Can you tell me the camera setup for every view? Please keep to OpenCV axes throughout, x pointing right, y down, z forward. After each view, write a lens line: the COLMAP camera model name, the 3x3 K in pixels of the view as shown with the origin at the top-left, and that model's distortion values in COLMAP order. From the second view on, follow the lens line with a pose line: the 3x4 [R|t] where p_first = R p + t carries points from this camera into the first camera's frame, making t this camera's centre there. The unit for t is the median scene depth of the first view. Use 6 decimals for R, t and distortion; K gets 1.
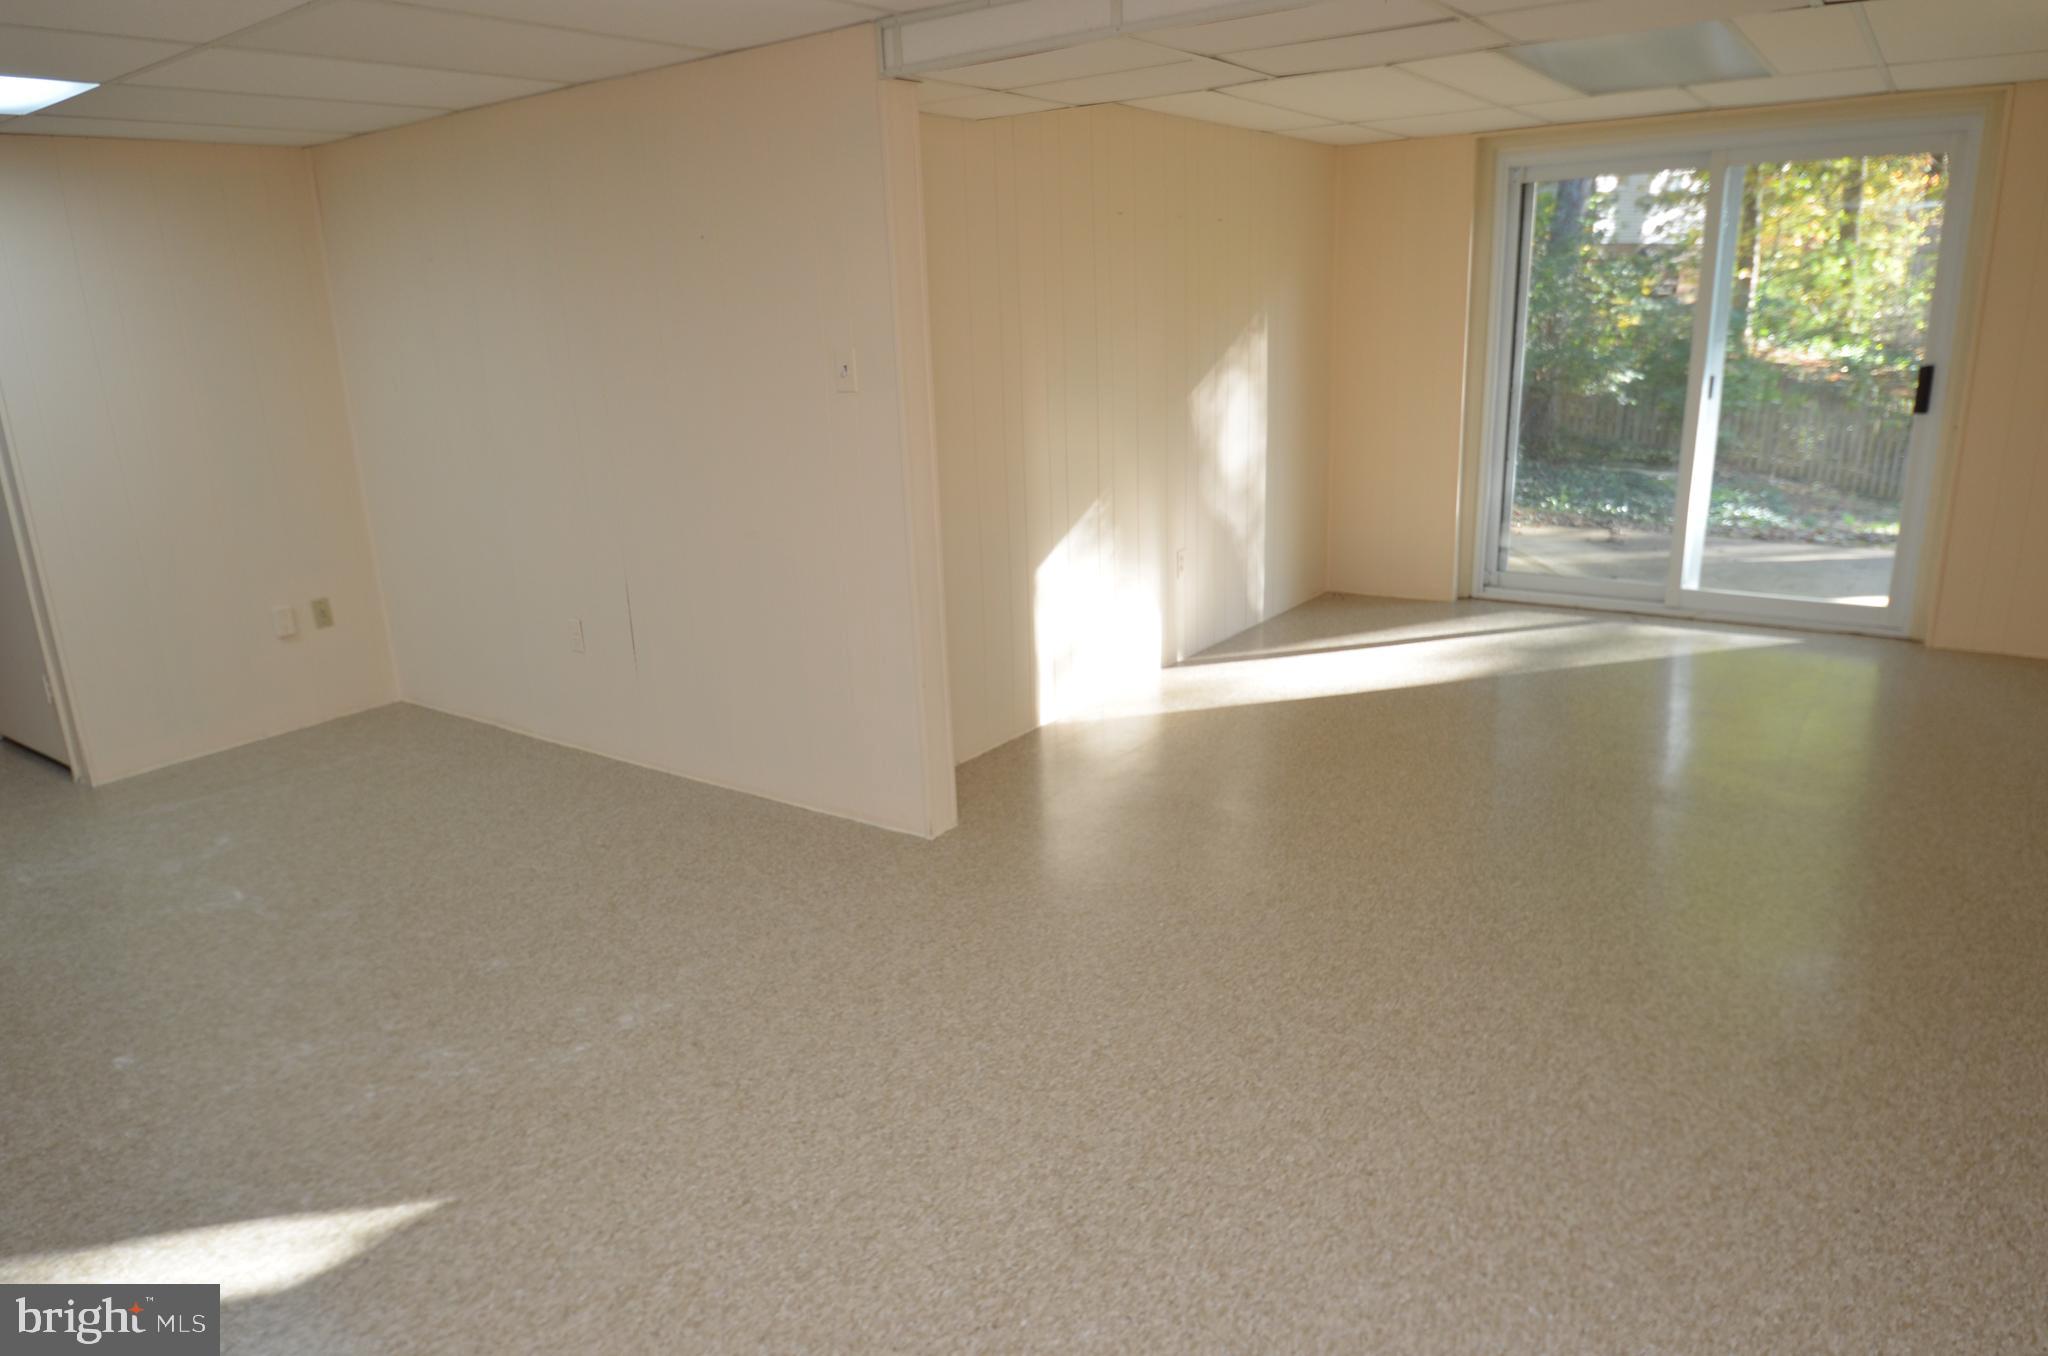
lens RADIAL K [[1313.5, 0, 1024.0], [0, 1313.5, 678.0], [0, 0, 1]] dist [-0.025725, -0.014907]
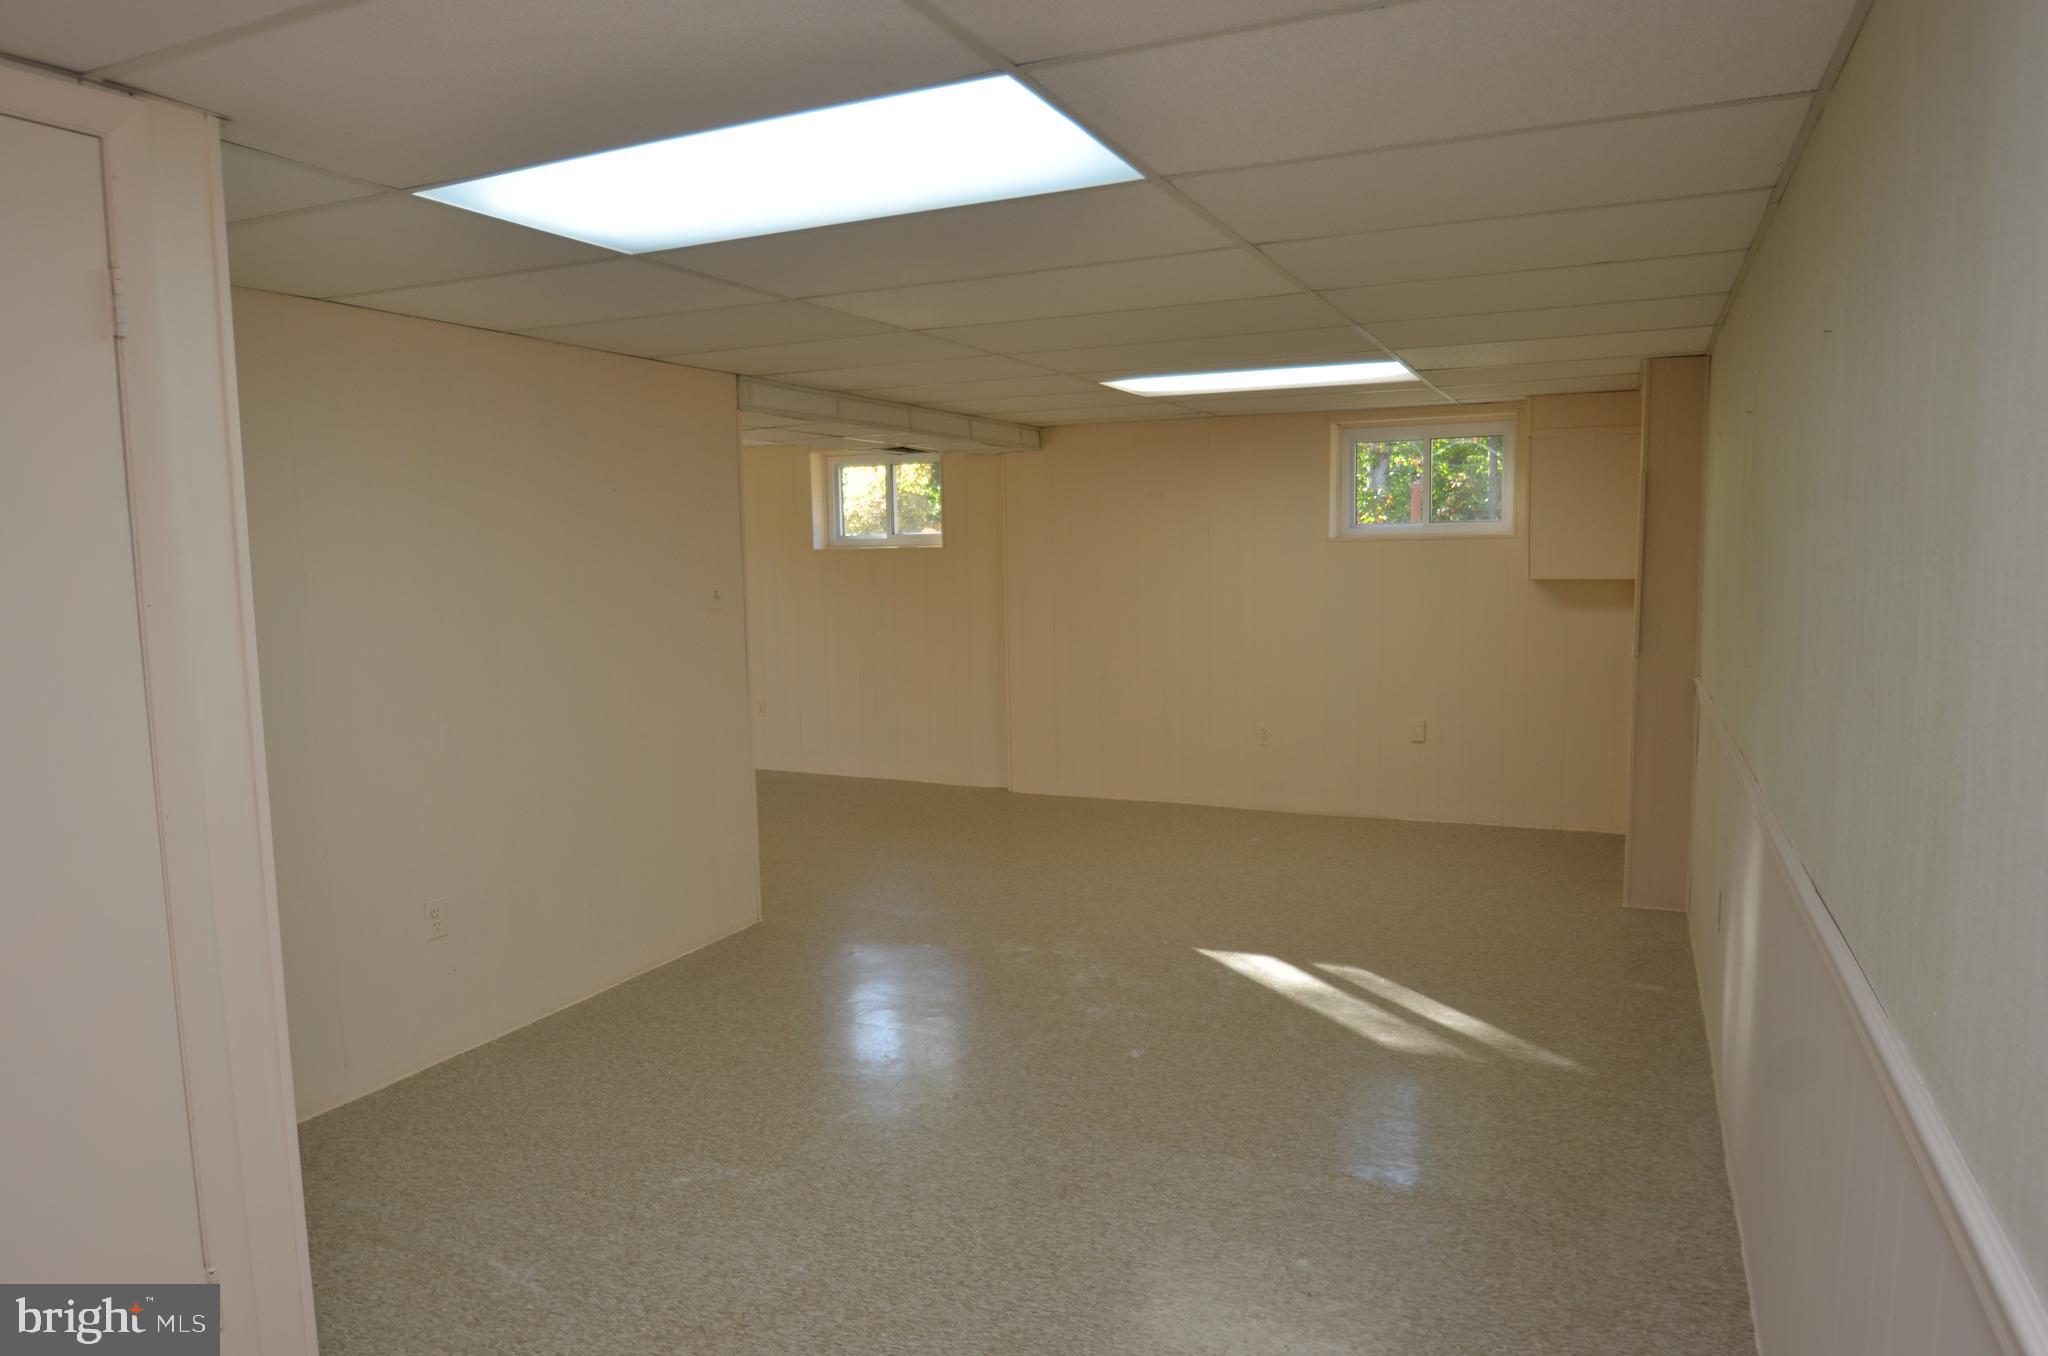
lens RADIAL K [[1313.5, 0, 1024.0], [0, 1313.5, 678.0], [0, 0, 1]] dist [-0.025725, -0.014907]
pose [[-0.188679, -0.059492, 0.980235, -2.137667], [0.285760, 0.951644, 0.112760, -0.289999], [-0.939543, 0.301387, -0.162555, 1.288468]]
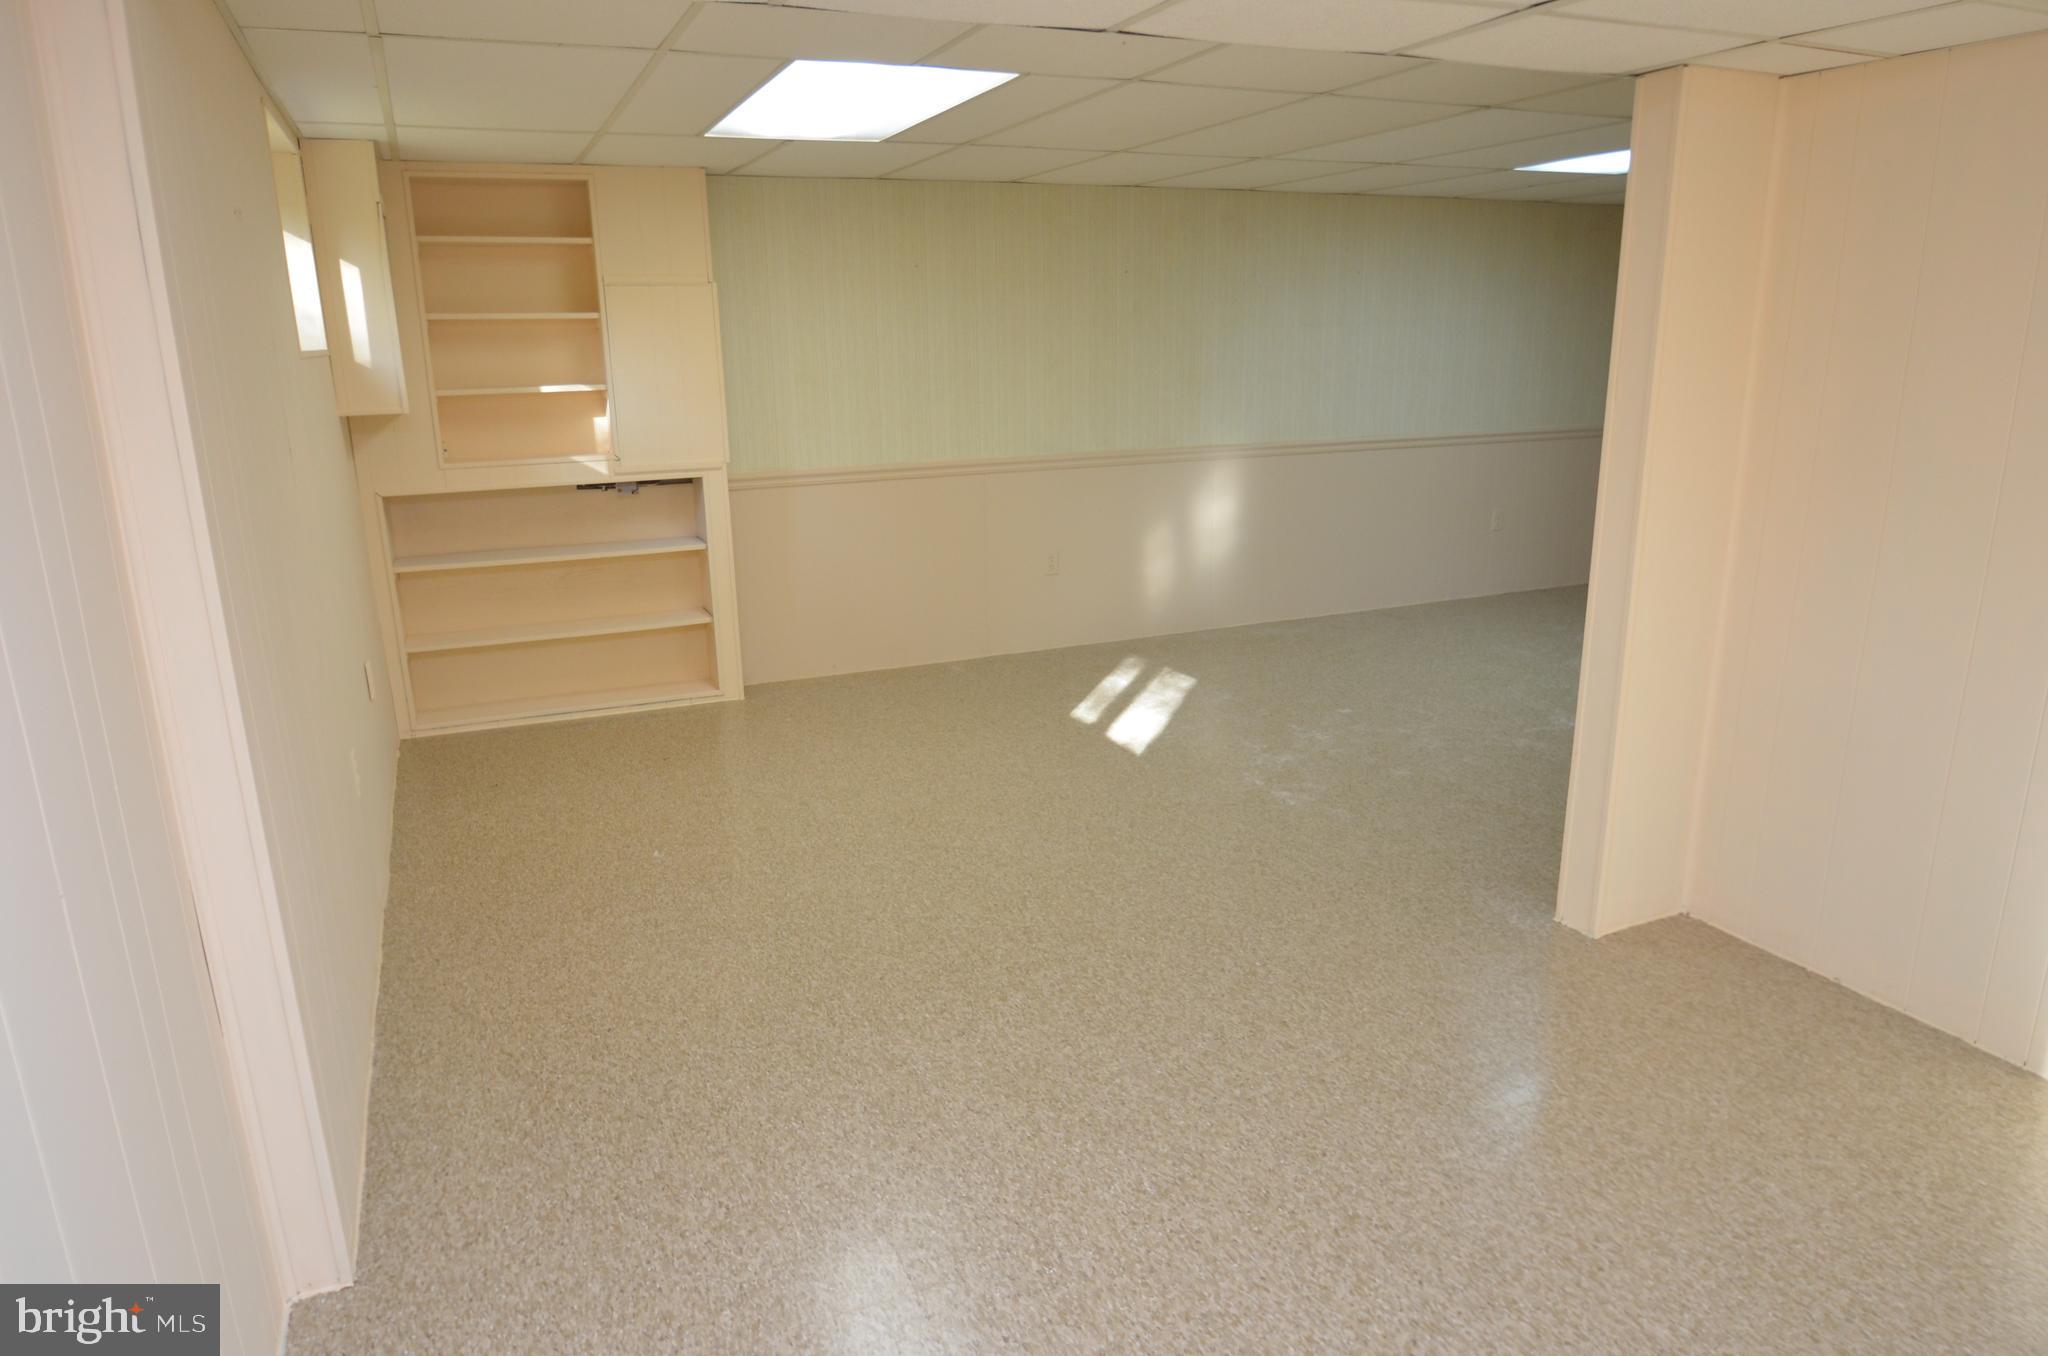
lens RADIAL K [[1313.5, 0, 1024.0], [0, 1313.5, 678.0], [0, 0, 1]] dist [-0.025725, -0.014907]
pose [[-0.511346, 0.261828, -0.818518, 1.183260], [-0.194926, 0.892295, 0.407202, -0.469515], [0.836976, 0.367771, -0.405235, 1.451113]]
